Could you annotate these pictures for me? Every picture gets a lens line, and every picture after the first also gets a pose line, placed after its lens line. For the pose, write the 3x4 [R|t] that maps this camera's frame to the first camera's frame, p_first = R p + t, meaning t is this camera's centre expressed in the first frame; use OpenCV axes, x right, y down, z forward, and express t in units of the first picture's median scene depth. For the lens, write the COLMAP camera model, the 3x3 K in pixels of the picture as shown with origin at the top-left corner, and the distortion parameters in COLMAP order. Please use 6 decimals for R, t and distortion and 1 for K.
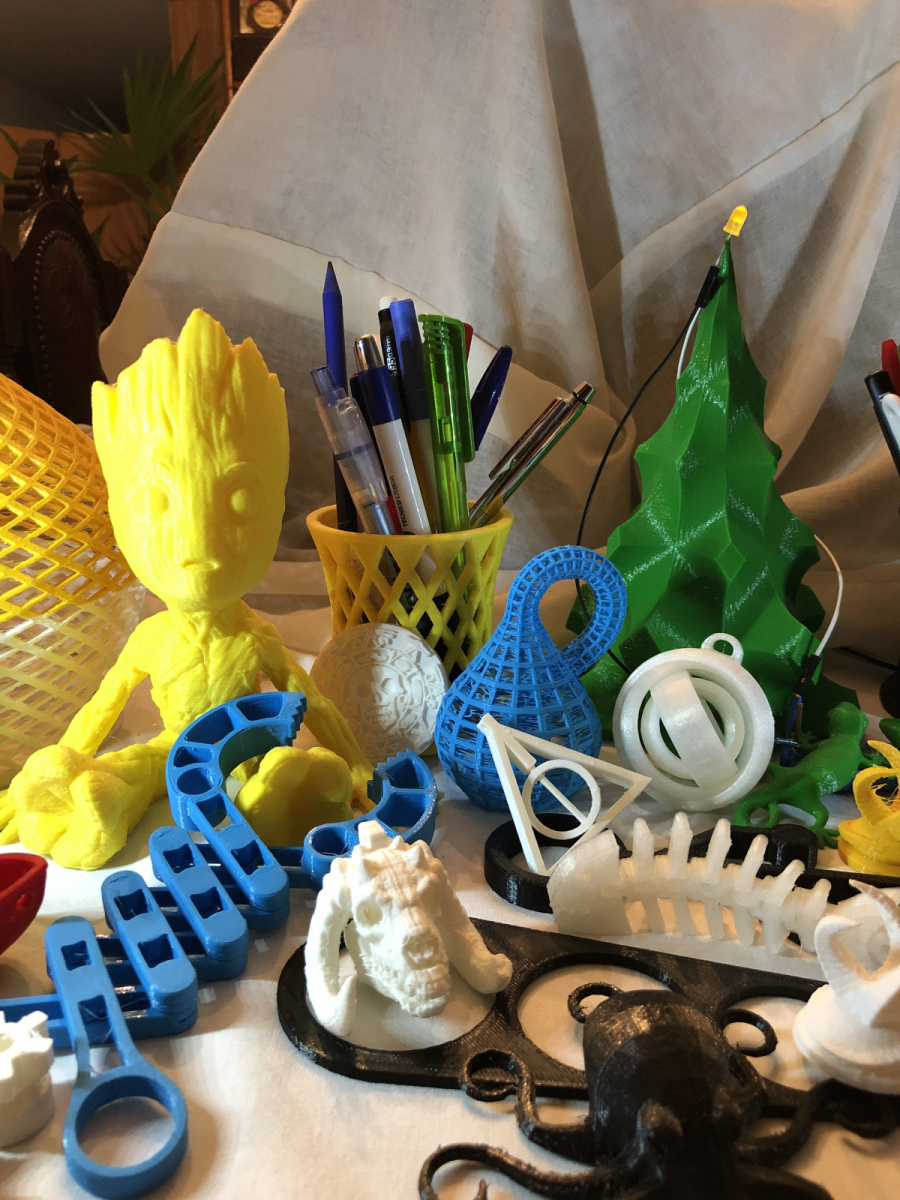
lens RADIAL K [[1009.9, 0, 446.7], [0, 1009.9, 583.3], [0, 0, 1]] dist [0.007214, -0.018110]
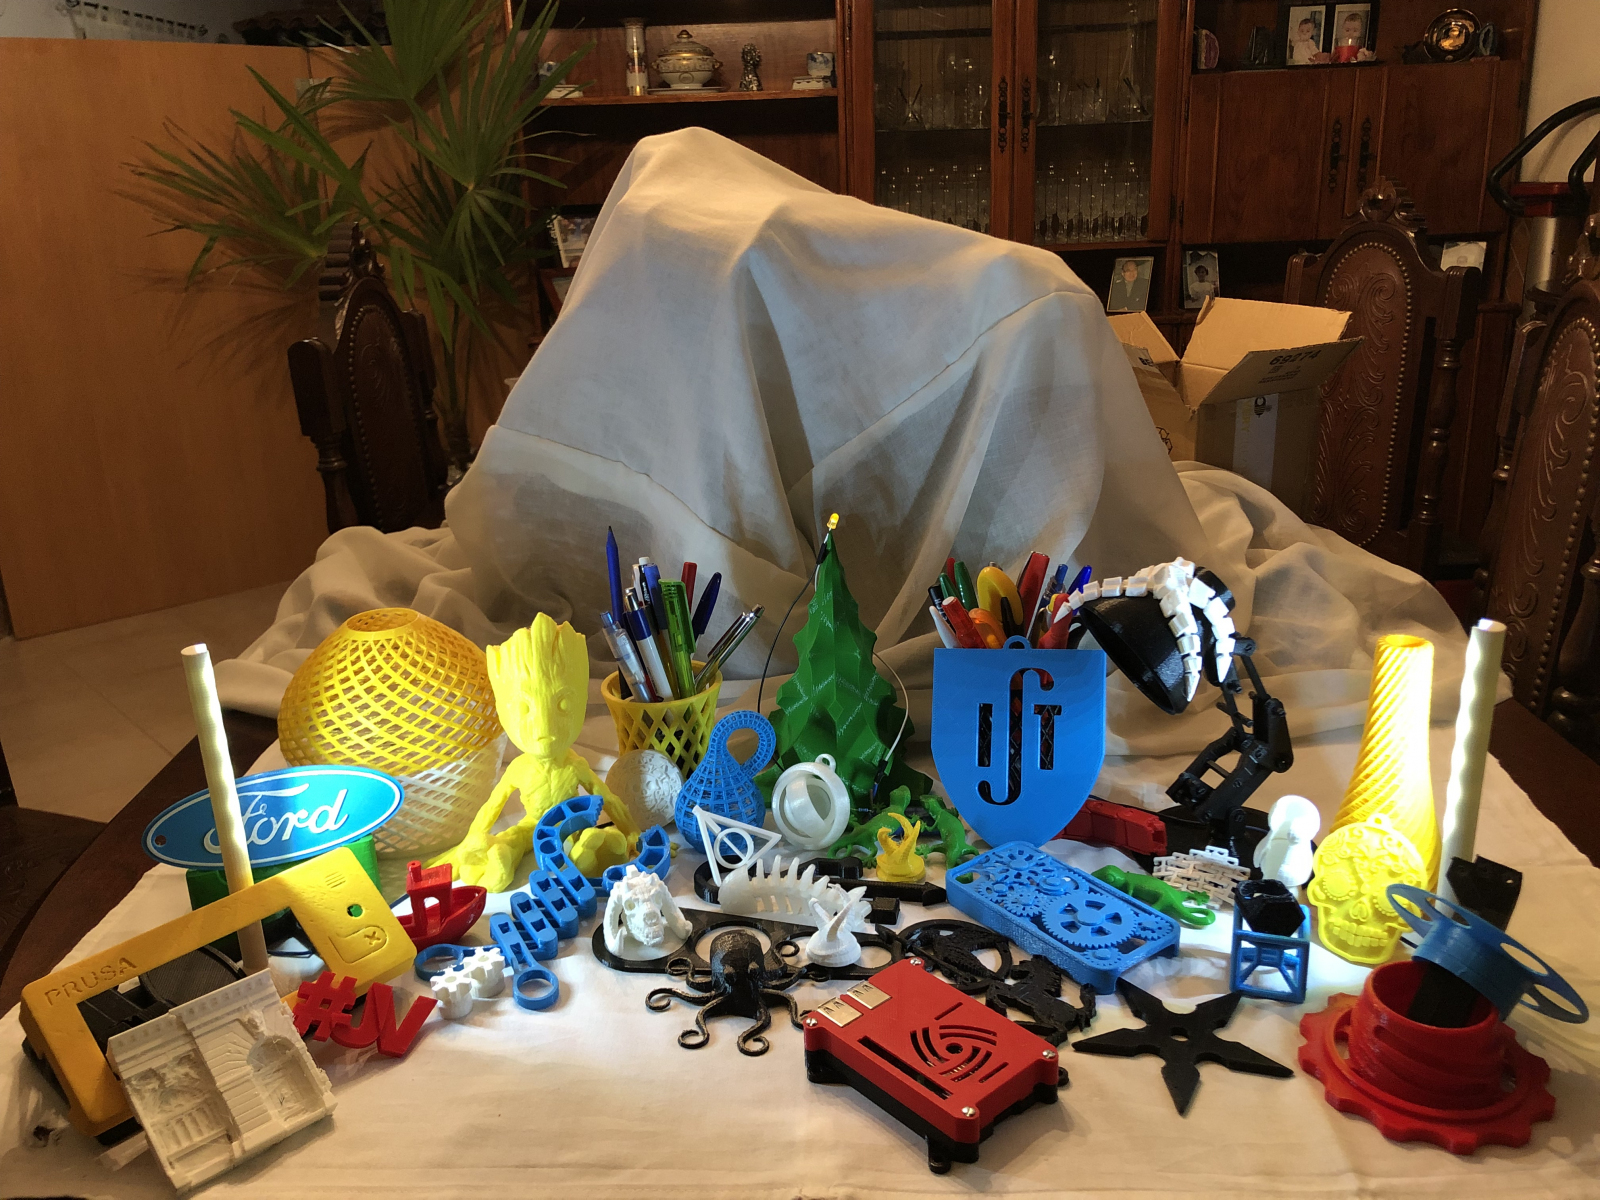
lens RADIAL K [[1341.7, 0, 799.2], [0, 1341.7, 557.2], [0, 0, 1]] dist [0.059707, -0.087586]
pose [[0.999269, -0.036400, -0.011658, 0.276239], [0.036749, 0.998835, 0.031266, -0.407229], [0.010506, -0.031672, 0.999443, -1.515120]]
